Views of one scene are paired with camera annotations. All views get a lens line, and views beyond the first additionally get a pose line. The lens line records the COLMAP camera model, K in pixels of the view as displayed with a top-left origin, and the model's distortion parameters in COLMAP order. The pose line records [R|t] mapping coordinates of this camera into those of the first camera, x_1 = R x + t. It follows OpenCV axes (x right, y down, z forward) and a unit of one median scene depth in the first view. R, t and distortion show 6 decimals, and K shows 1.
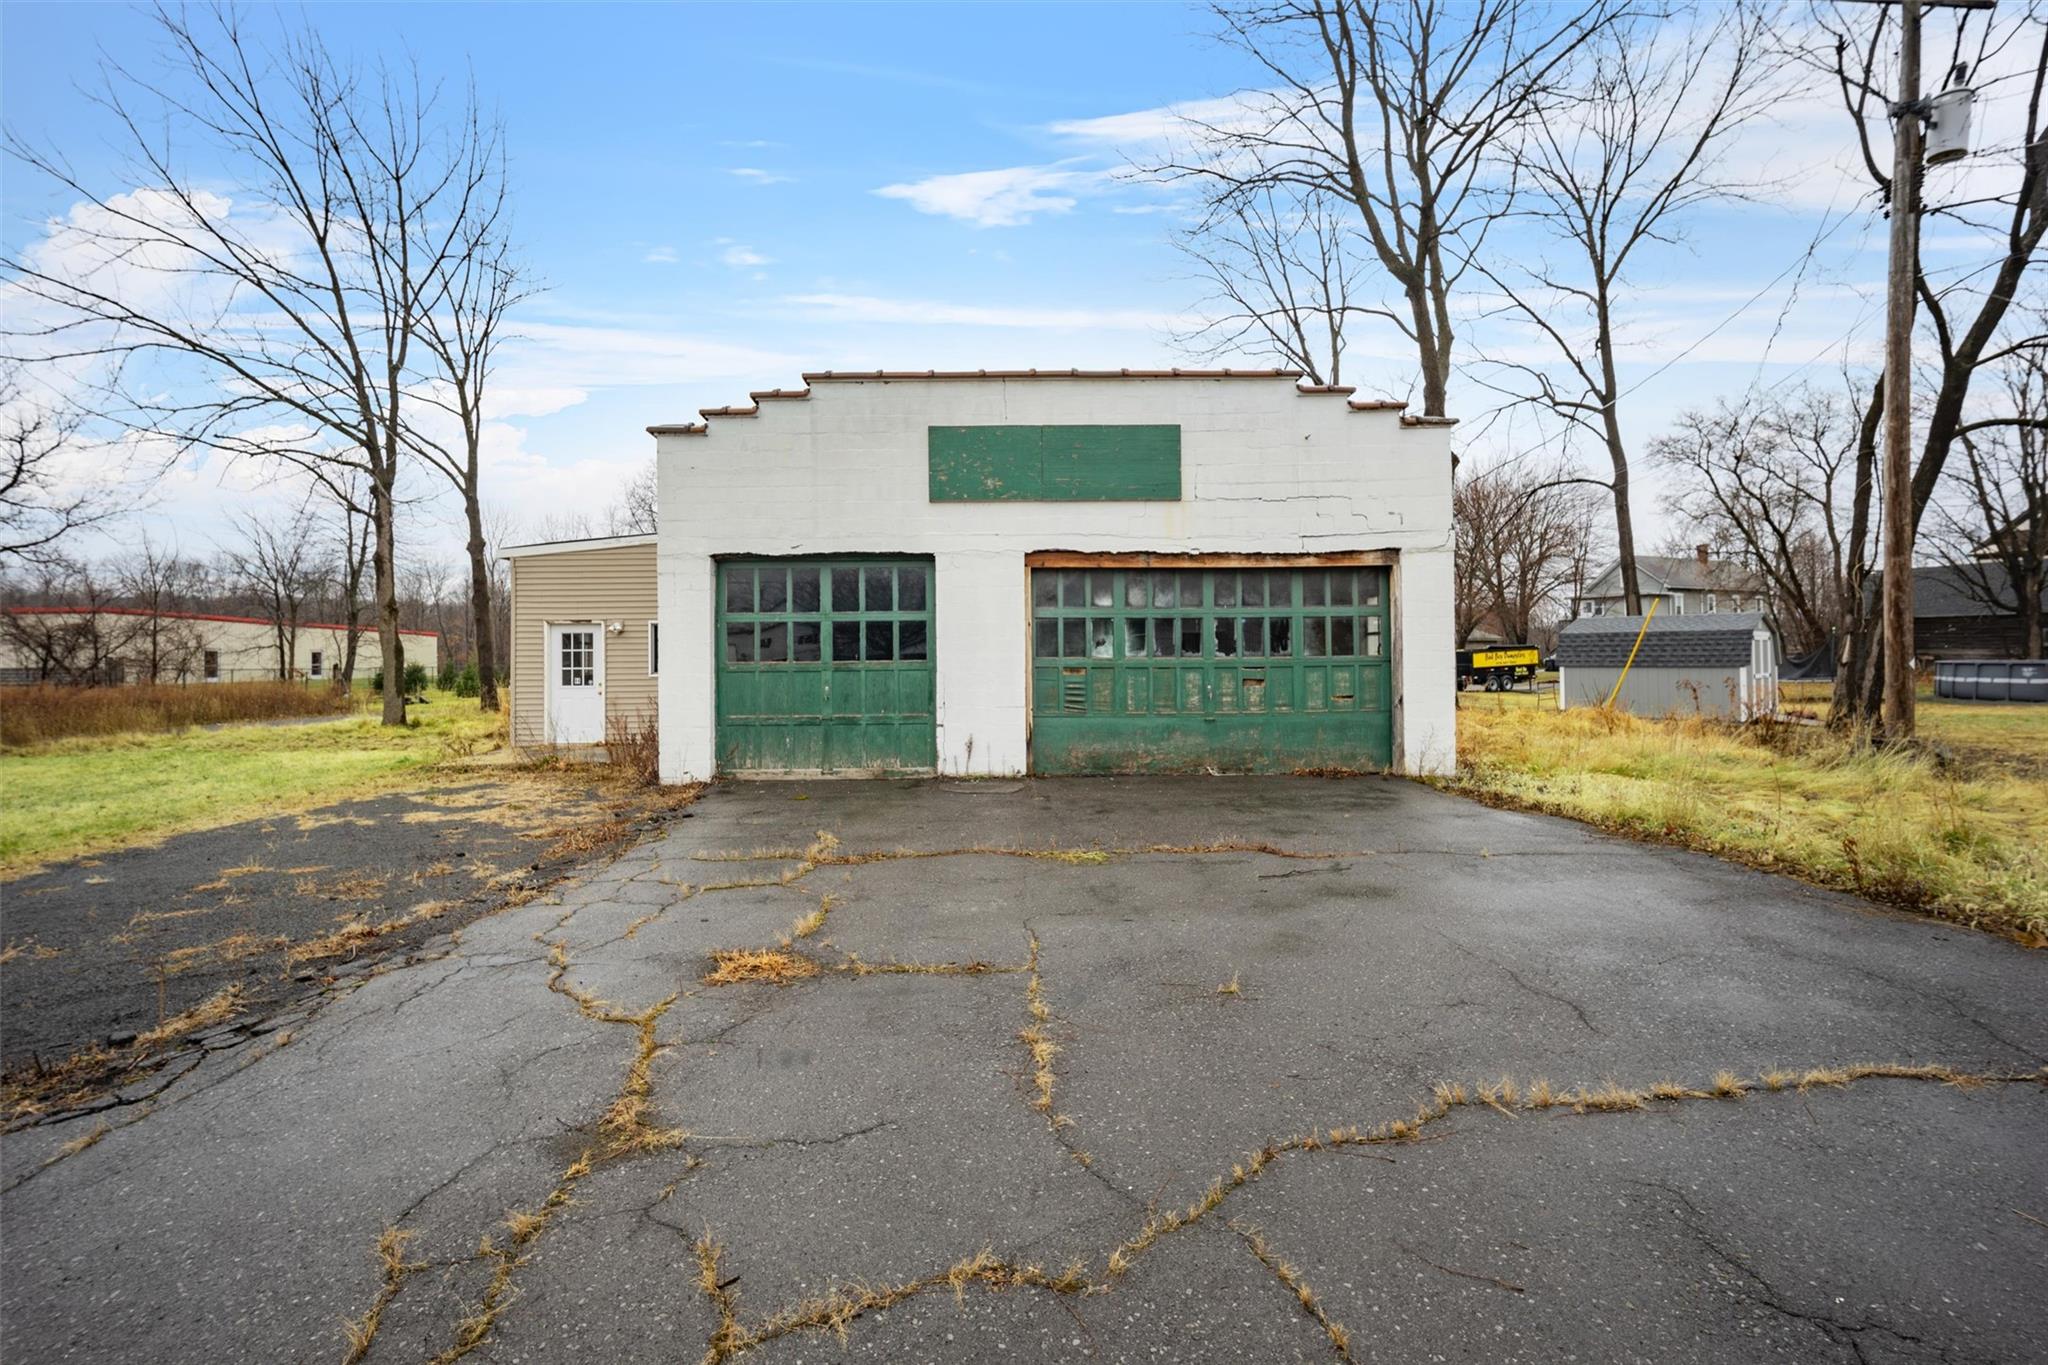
lens RADIAL K [[892.6, 0, 1000.5], [0, 892.6, 637.8], [0, 0, 1]] dist [-0.001116, 0.000466]
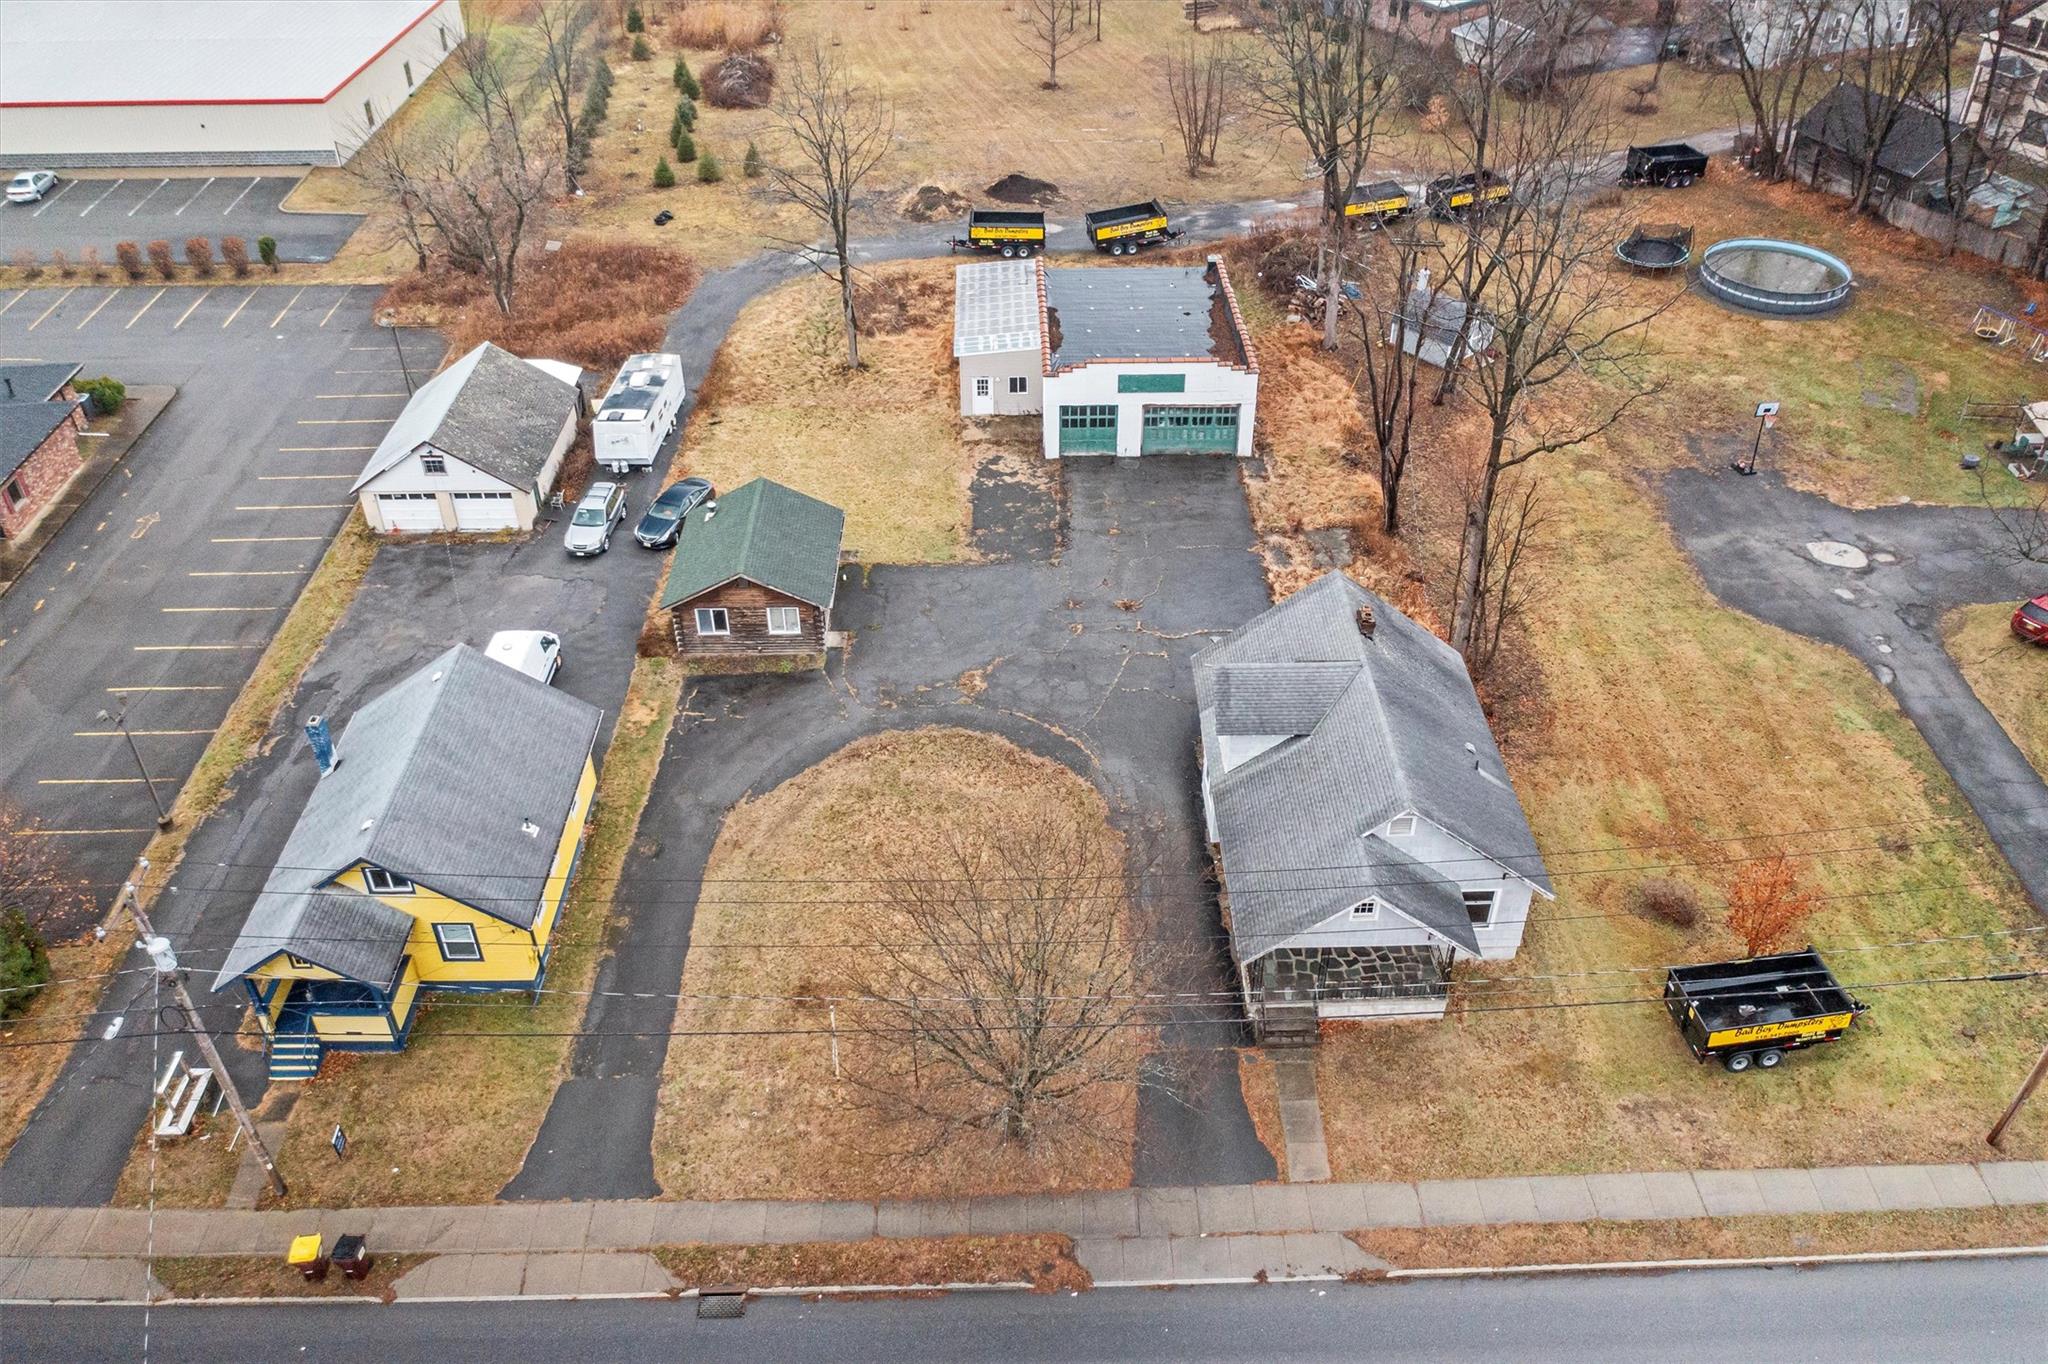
lens RADIAL K [[1611.4, 0, 1020.5], [0, 1611.4, 685.1], [0, 0, 1]] dist [-0.026533, 0.010573]
pose [[0.999966, 0.001806, 0.008015, -0.533486], [-0.006425, 0.779785, 0.626014, -3.383423], [-0.005119, -0.626045, 0.779770, -4.985533]]
